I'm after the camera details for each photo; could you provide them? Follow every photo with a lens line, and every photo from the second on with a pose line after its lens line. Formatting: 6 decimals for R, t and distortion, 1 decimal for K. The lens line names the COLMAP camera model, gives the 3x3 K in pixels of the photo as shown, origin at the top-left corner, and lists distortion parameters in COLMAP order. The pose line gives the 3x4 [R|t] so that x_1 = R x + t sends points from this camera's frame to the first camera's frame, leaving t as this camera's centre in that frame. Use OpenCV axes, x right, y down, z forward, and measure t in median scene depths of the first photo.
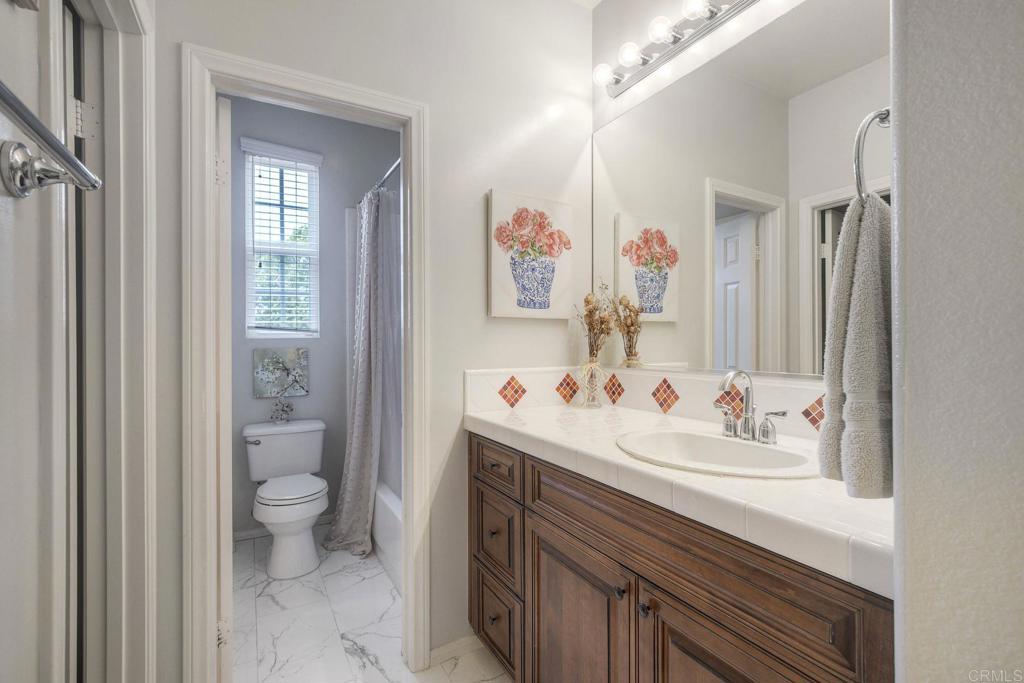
lens RADIAL K [[460.0, 0, 514.7], [0, 460.0, 339.5], [0, 0, 1]] dist [0.004389, 0.000180]
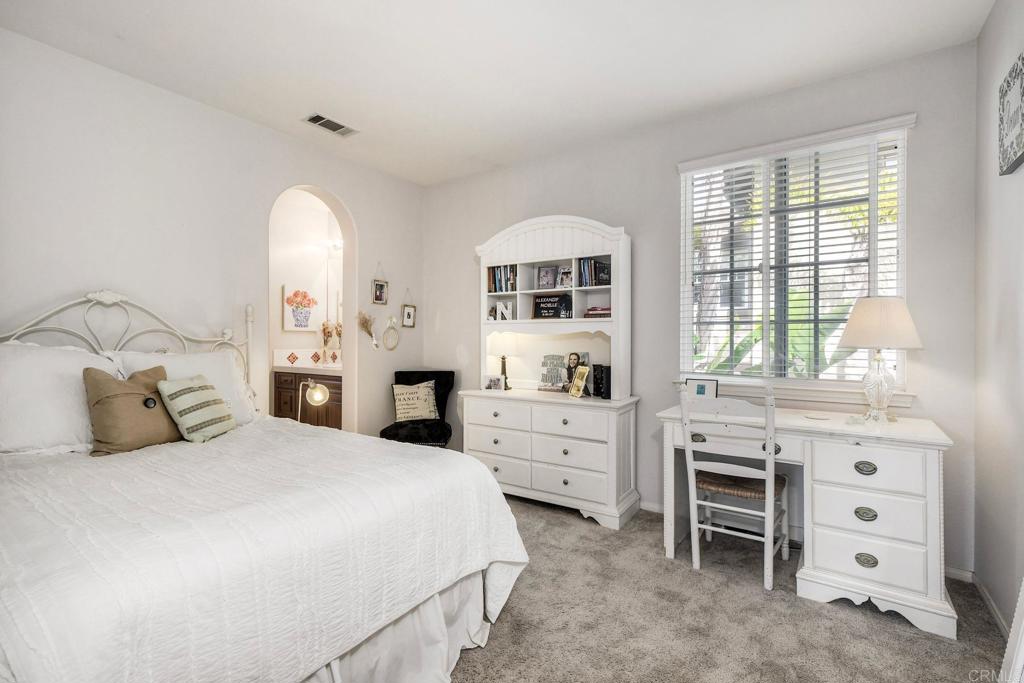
lens RADIAL K [[460.0, 0, 514.7], [0, 460.0, 339.5], [0, 0, 1]] dist [0.004389, 0.000180]
pose [[0.904770, 0.008803, 0.425810, 0.023463], [-0.007473, 0.999961, -0.004792, 0.007790], [-0.425835, 0.001153, 0.904800, -1.955293]]
